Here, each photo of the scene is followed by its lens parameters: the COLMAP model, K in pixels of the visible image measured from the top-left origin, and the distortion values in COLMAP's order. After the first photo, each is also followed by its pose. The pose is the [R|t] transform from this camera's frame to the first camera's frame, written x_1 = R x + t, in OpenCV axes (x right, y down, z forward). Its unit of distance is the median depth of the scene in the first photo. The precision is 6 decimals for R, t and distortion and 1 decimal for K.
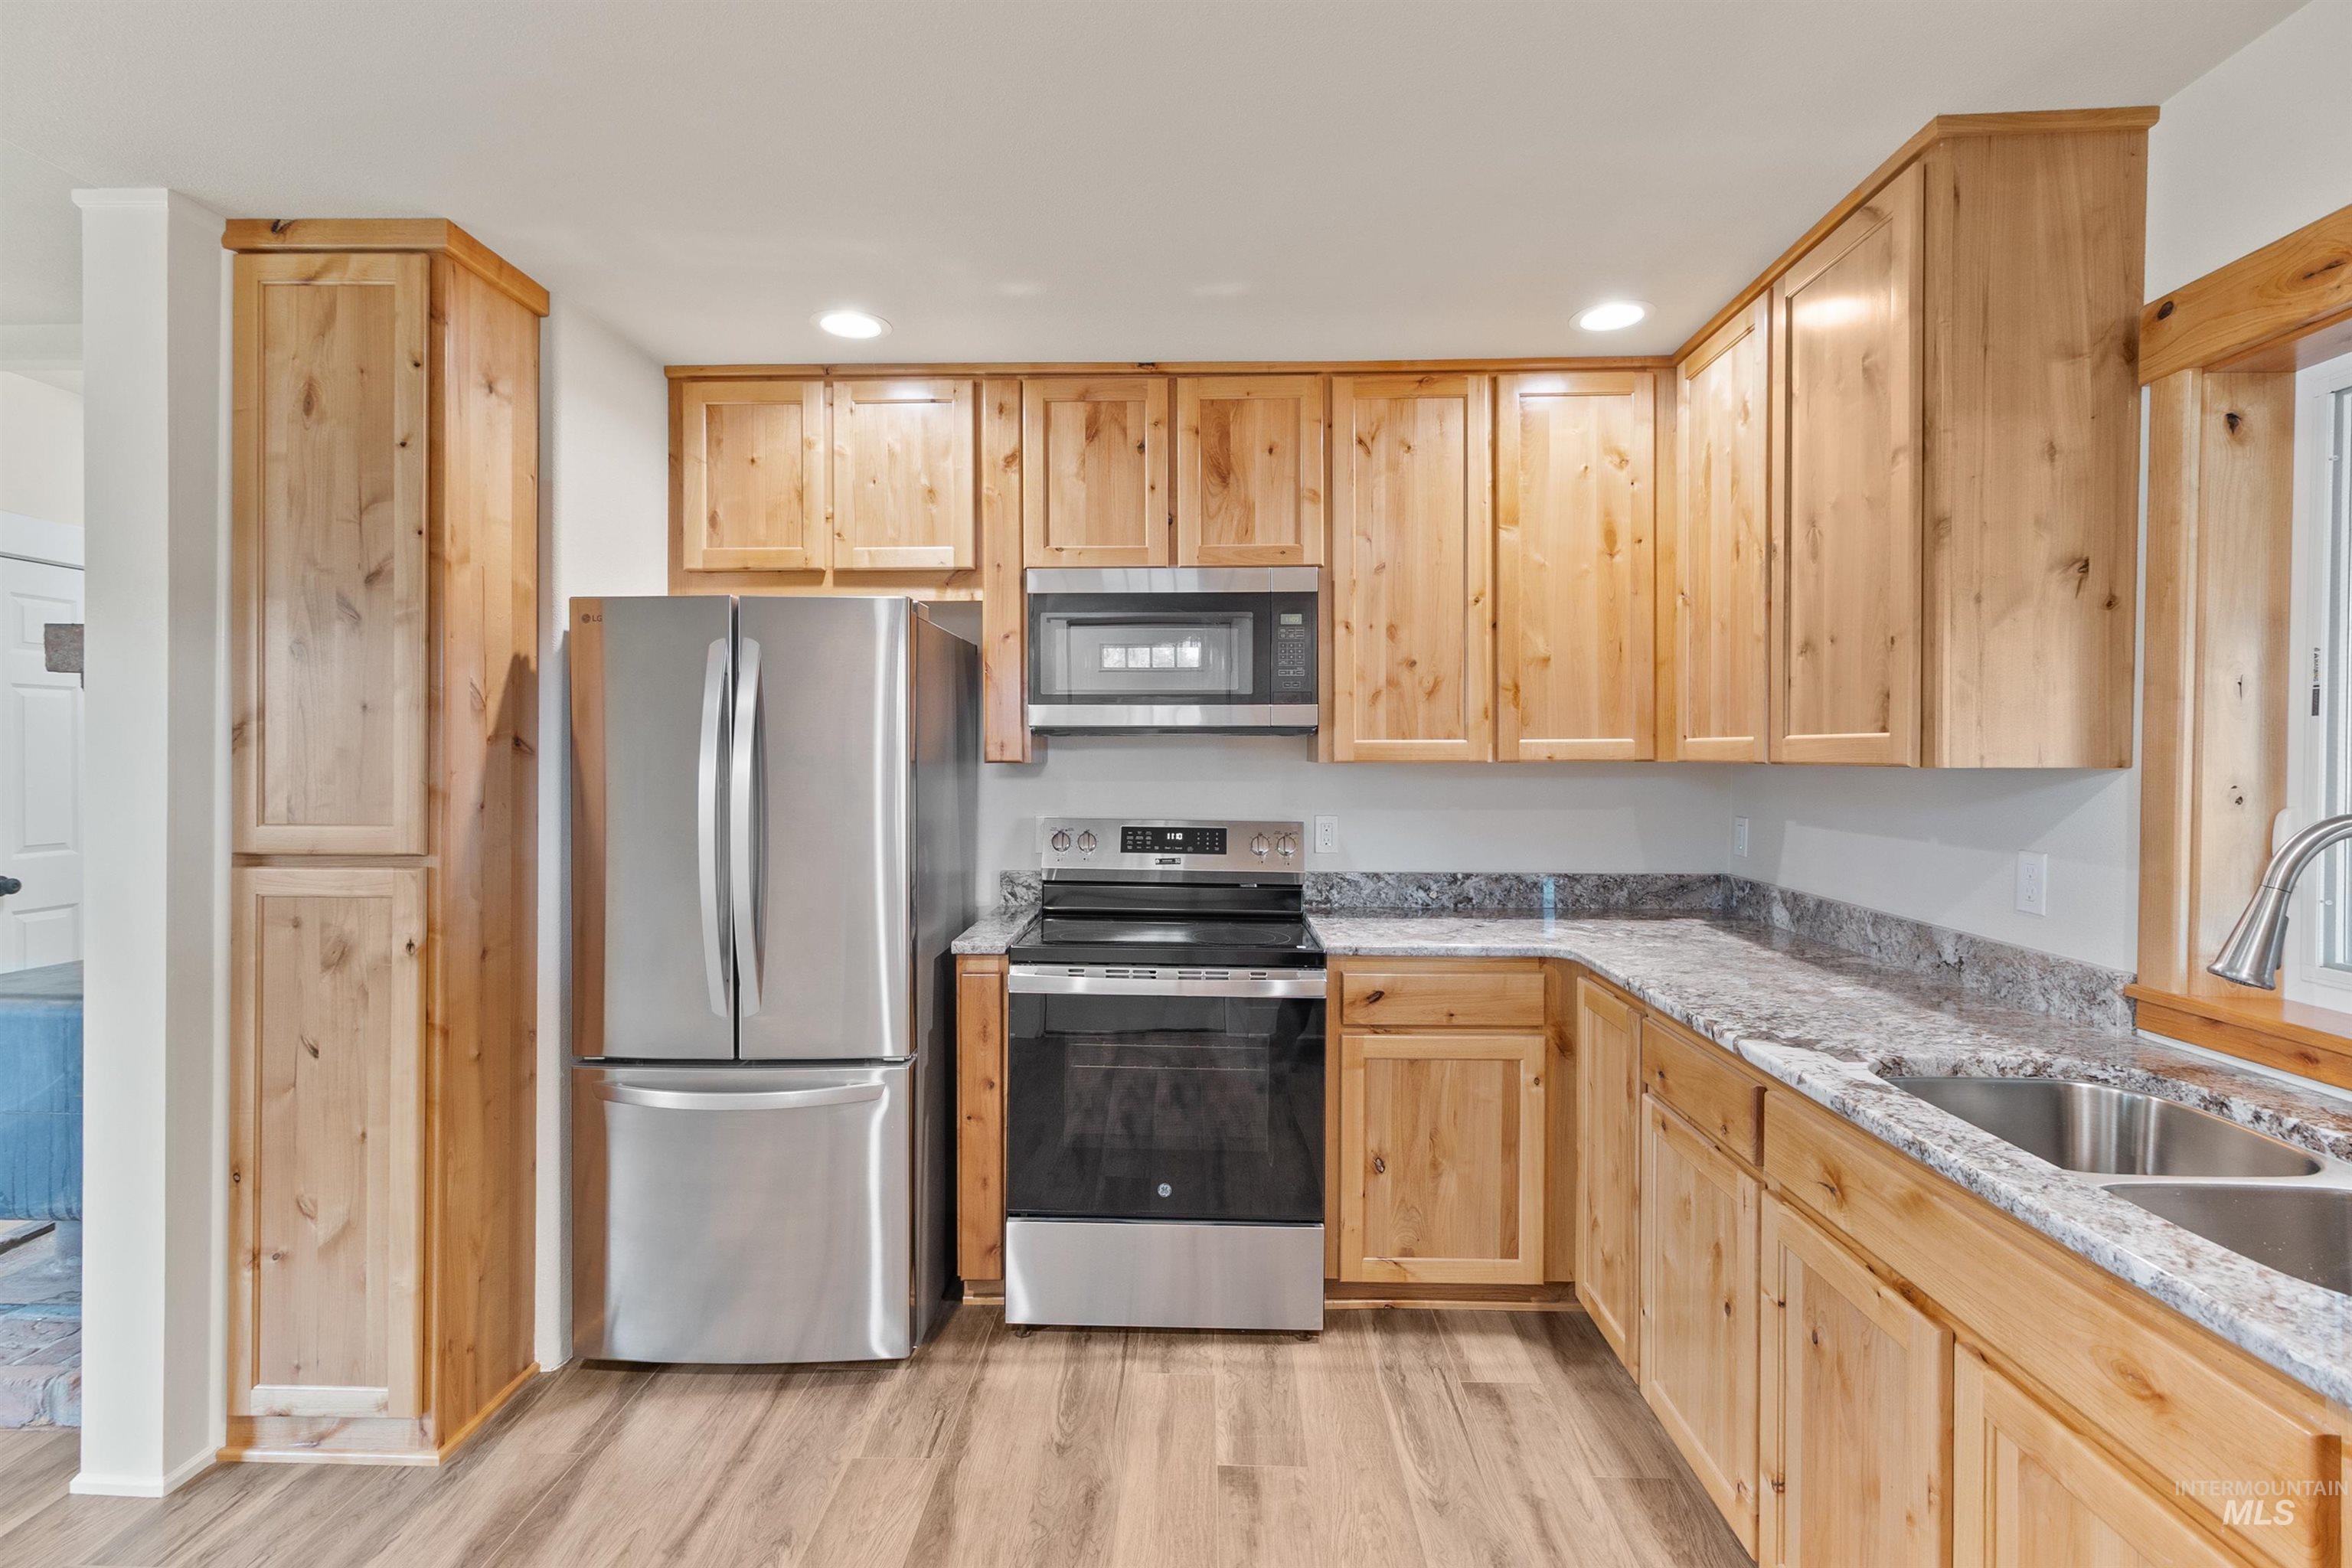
lens RADIAL K [[1083.0, 0, 1172.4], [0, 1083.0, 753.6], [0, 0, 1]] dist [0.004242, -0.000302]
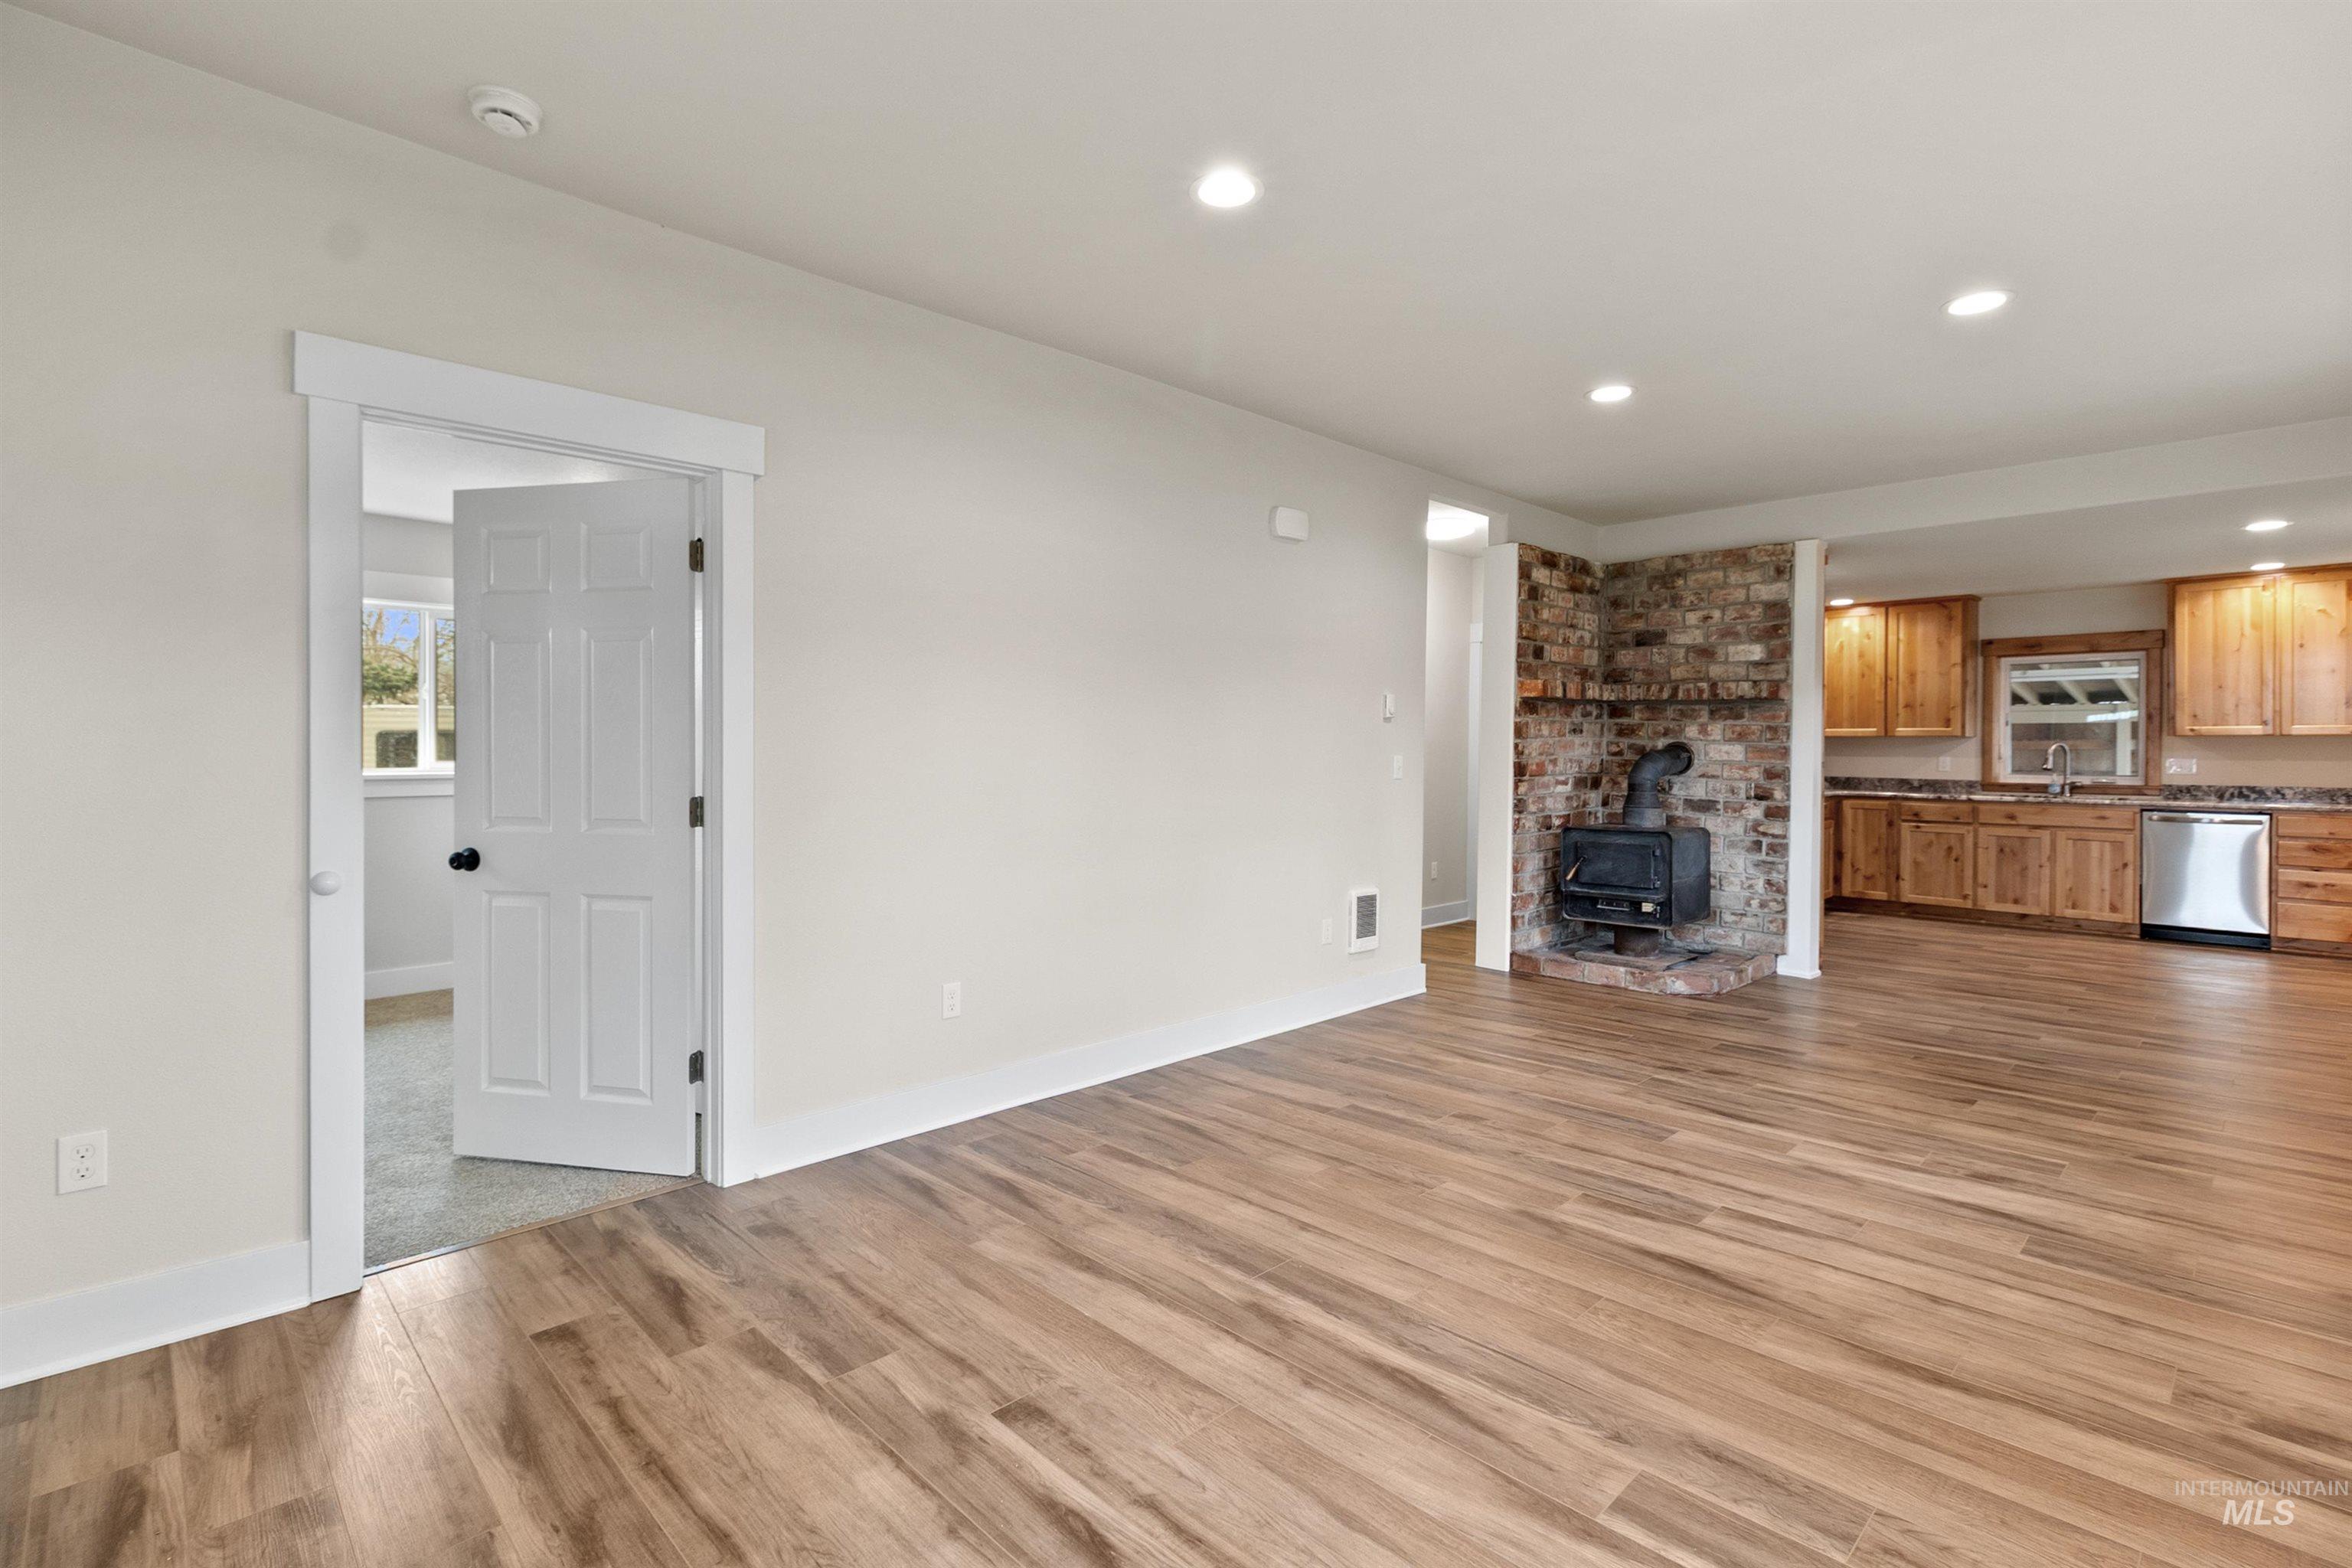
lens RADIAL K [[1090.3, 0, 1169.3], [0, 1090.3, 752.3], [0, 0, 1]] dist [0.008193, -0.000920]
pose [[0.695289, -0.004895, 0.718714, -3.770817], [-0.001363, 0.999966, 0.008128, 0.036623], [-0.718729, -0.006631, 0.695259, 0.166248]]
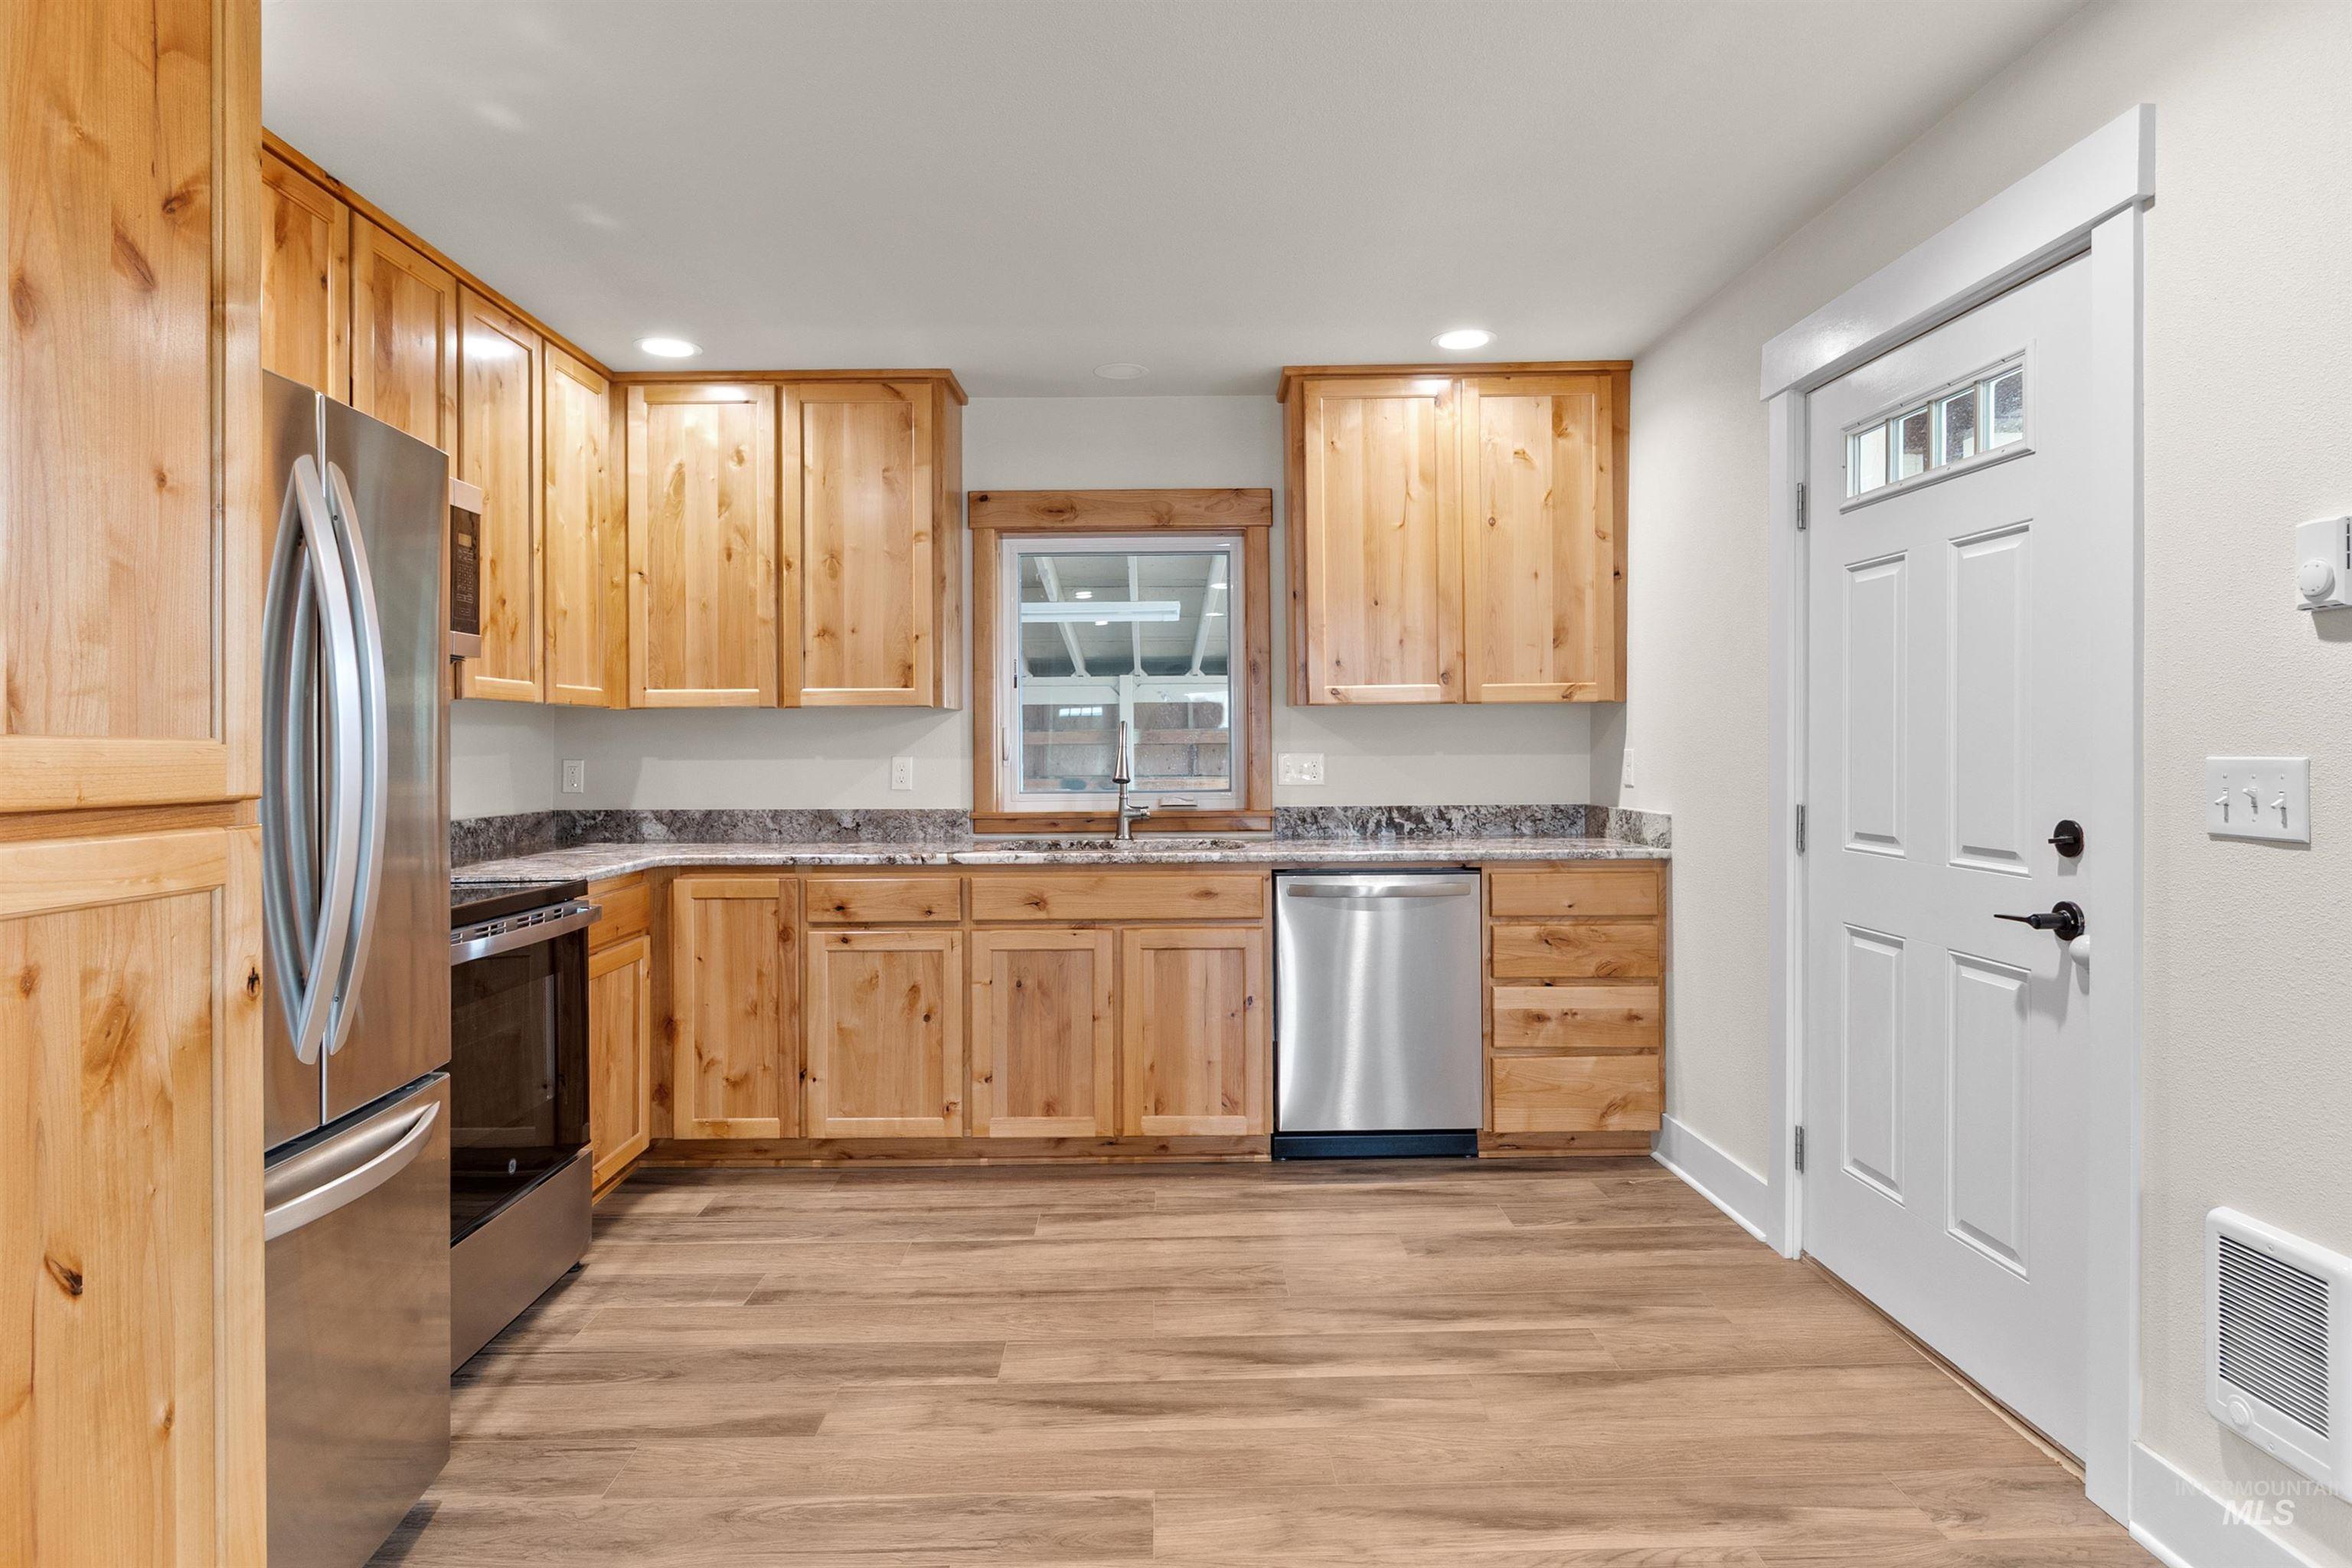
lens RADIAL K [[1255.7, 0, 1172.4], [0, 1255.7, 745.1], [0, 0, 1]] dist [-0.001912, -0.000059]
pose [[-0.046129, 0.001778, 0.998934, -1.164947], [0.007839, 0.999968, -0.001418, 0.065659], [-0.998905, 0.007765, -0.046141, 0.542337]]
